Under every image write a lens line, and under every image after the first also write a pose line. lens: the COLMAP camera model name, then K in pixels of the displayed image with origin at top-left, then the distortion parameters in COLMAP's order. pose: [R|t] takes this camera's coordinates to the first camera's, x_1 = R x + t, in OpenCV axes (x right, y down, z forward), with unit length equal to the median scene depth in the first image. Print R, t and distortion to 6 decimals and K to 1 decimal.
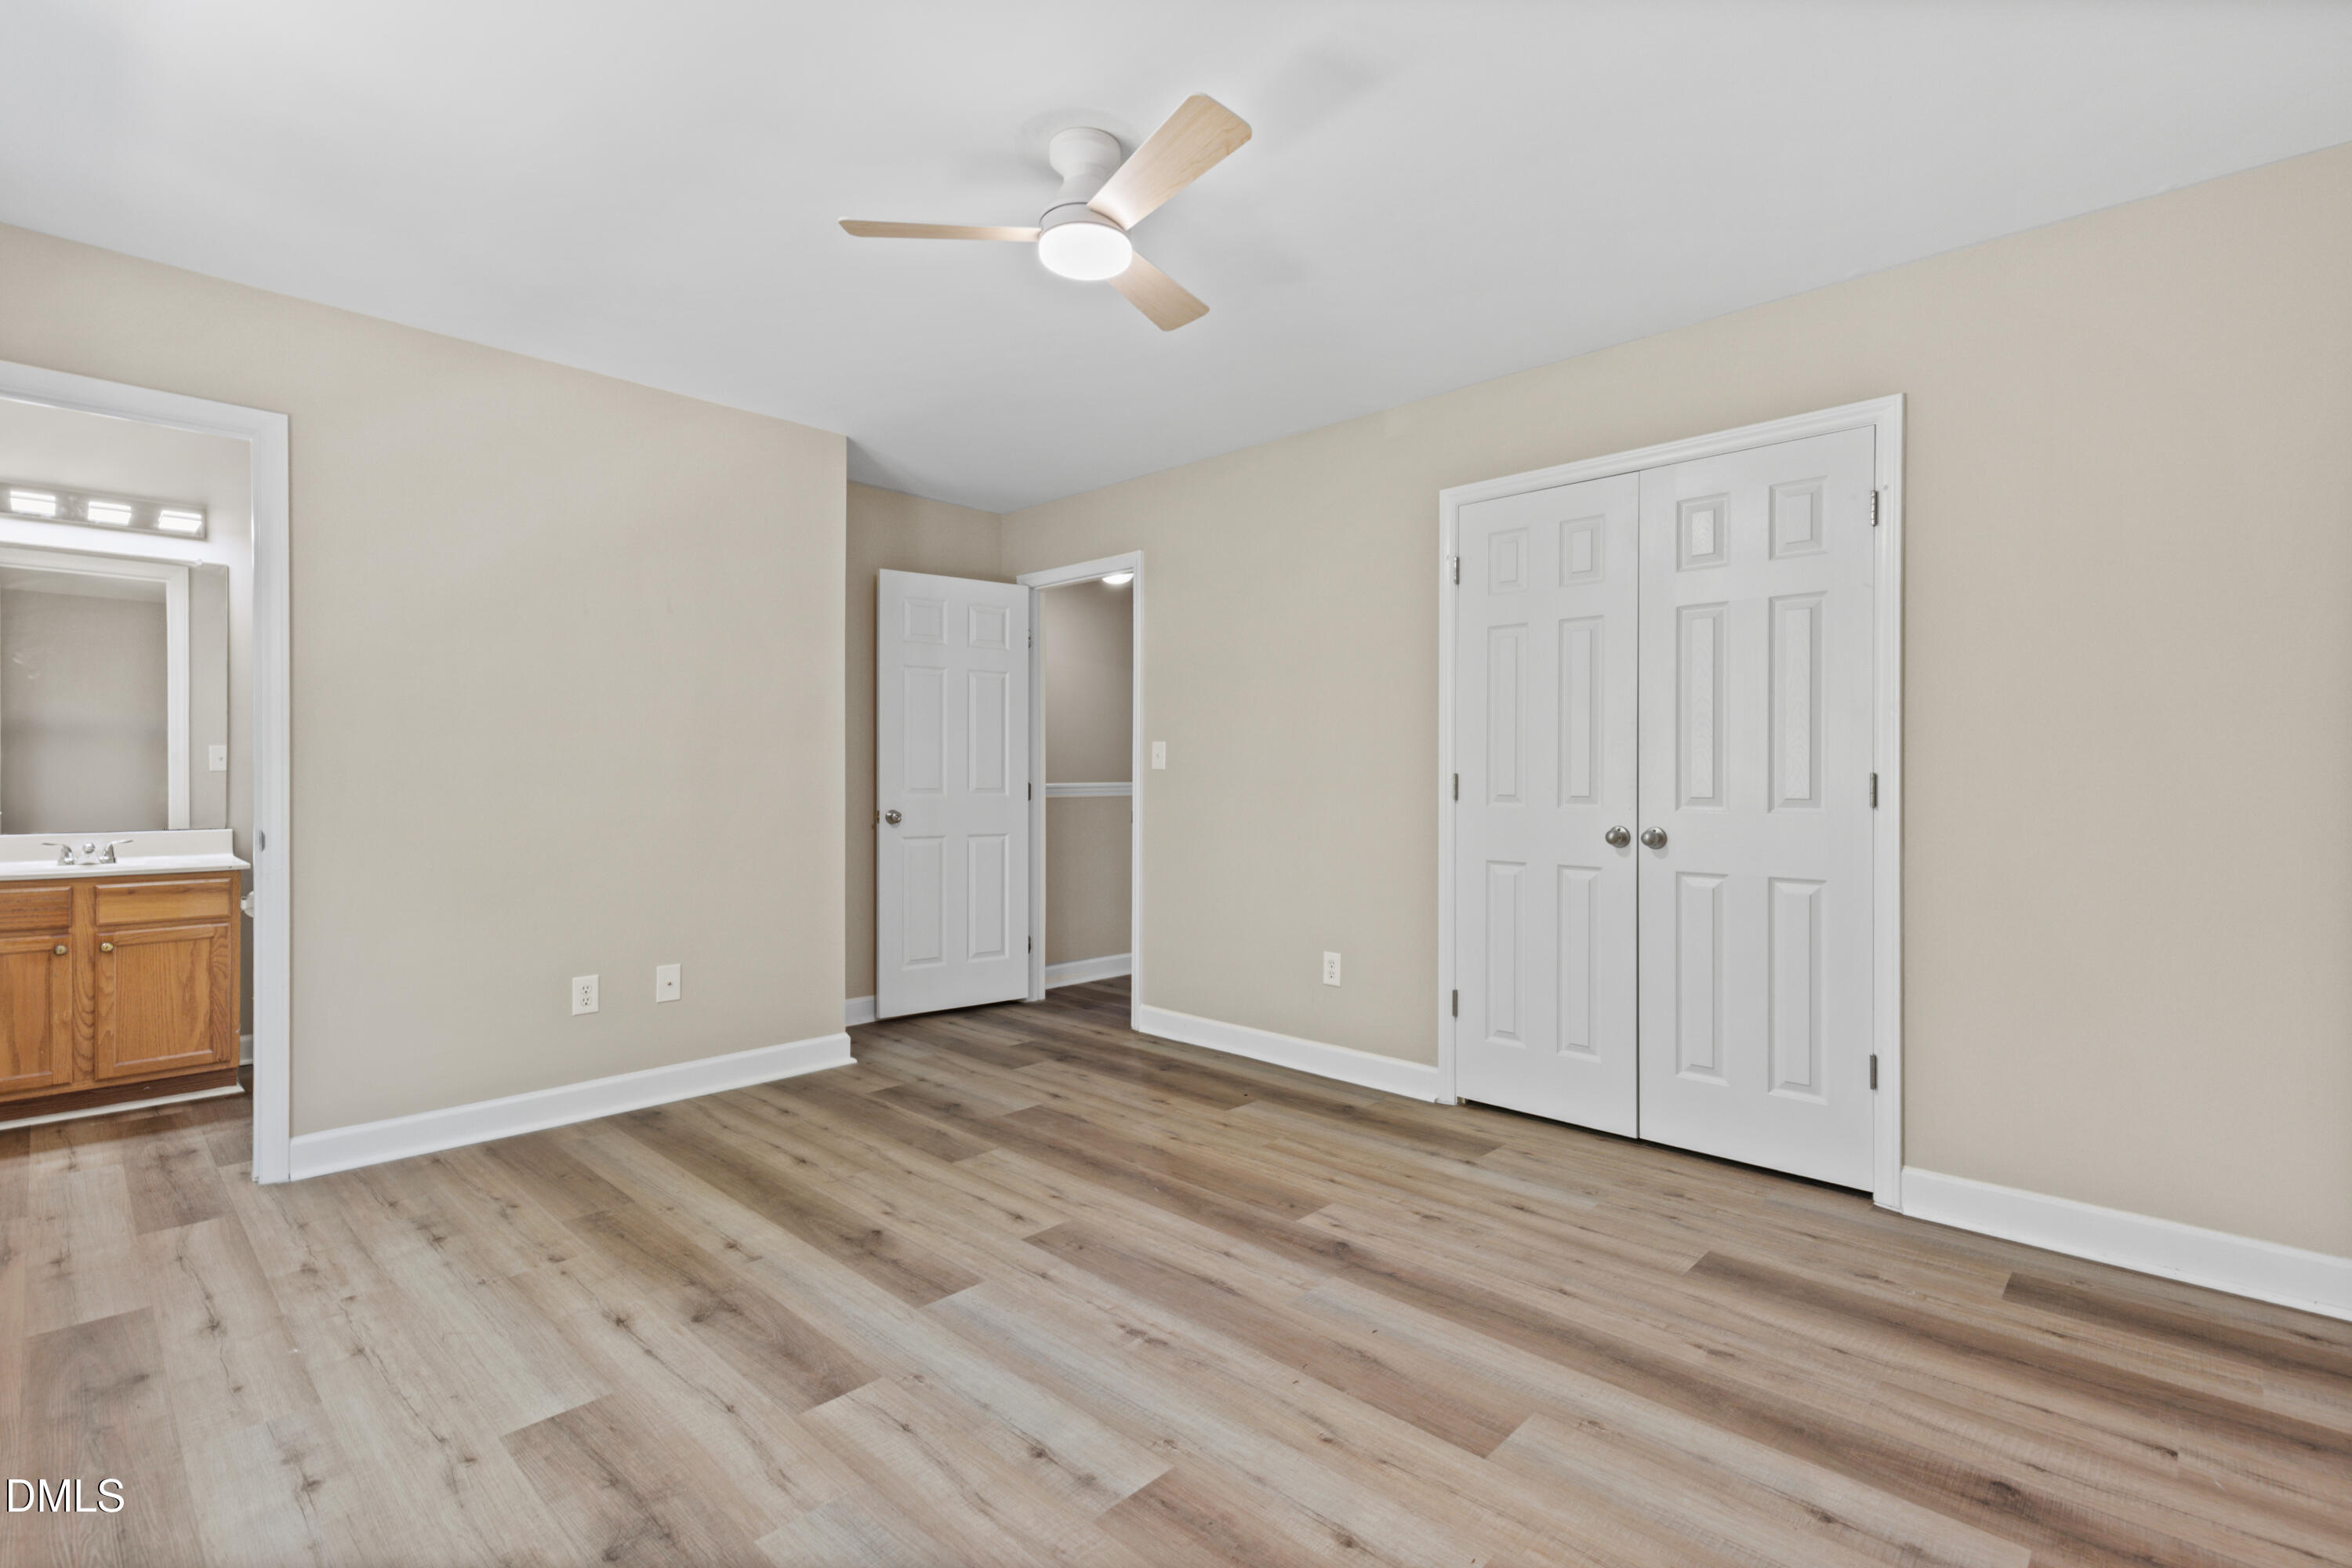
lens RADIAL K [[1076.2, 0, 1179.3], [0, 1076.2, 783.3], [0, 0, 1]] dist [-0.000163, 0.000219]
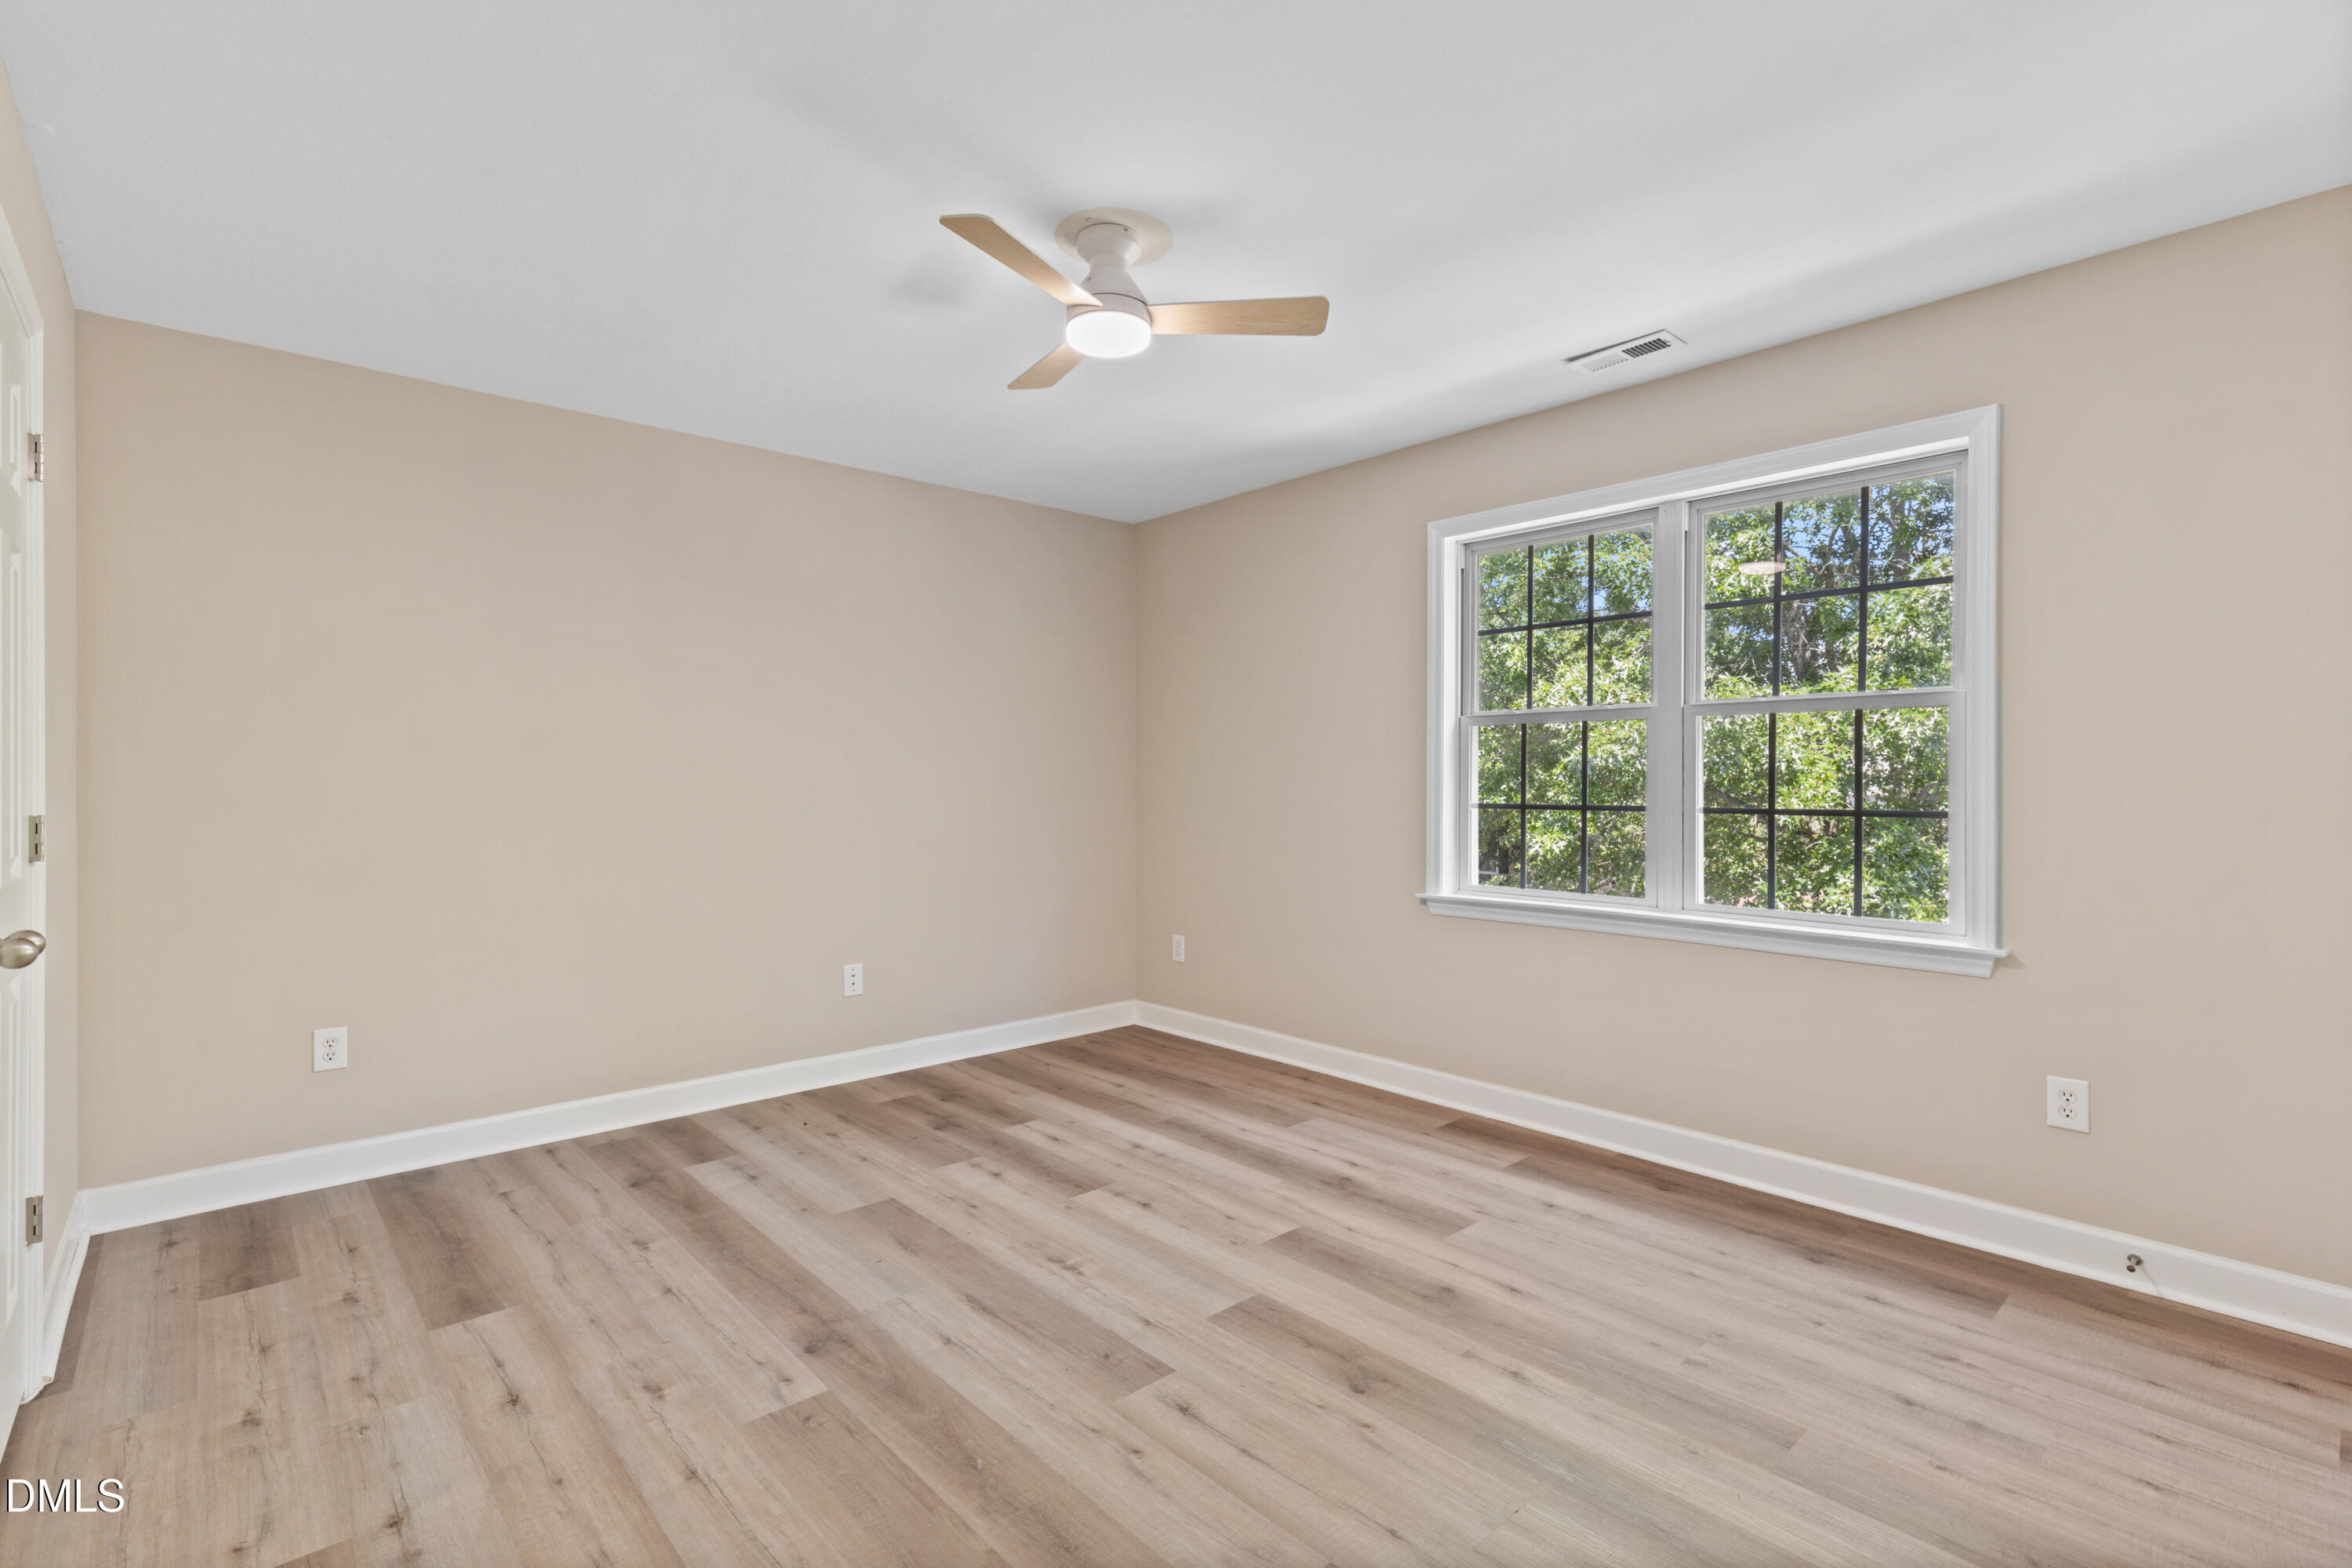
lens RADIAL K [[1076.2, 0, 1179.5], [0, 1076.2, 779.5], [0, 0, 1]] dist [-0.000163, 0.000219]
pose [[-0.997129, -0.000026, 0.075726, -0.229693], [0.000200, 0.999996, 0.002978, -0.042049], [-0.075726, 0.002984, -0.997124, 1.977696]]
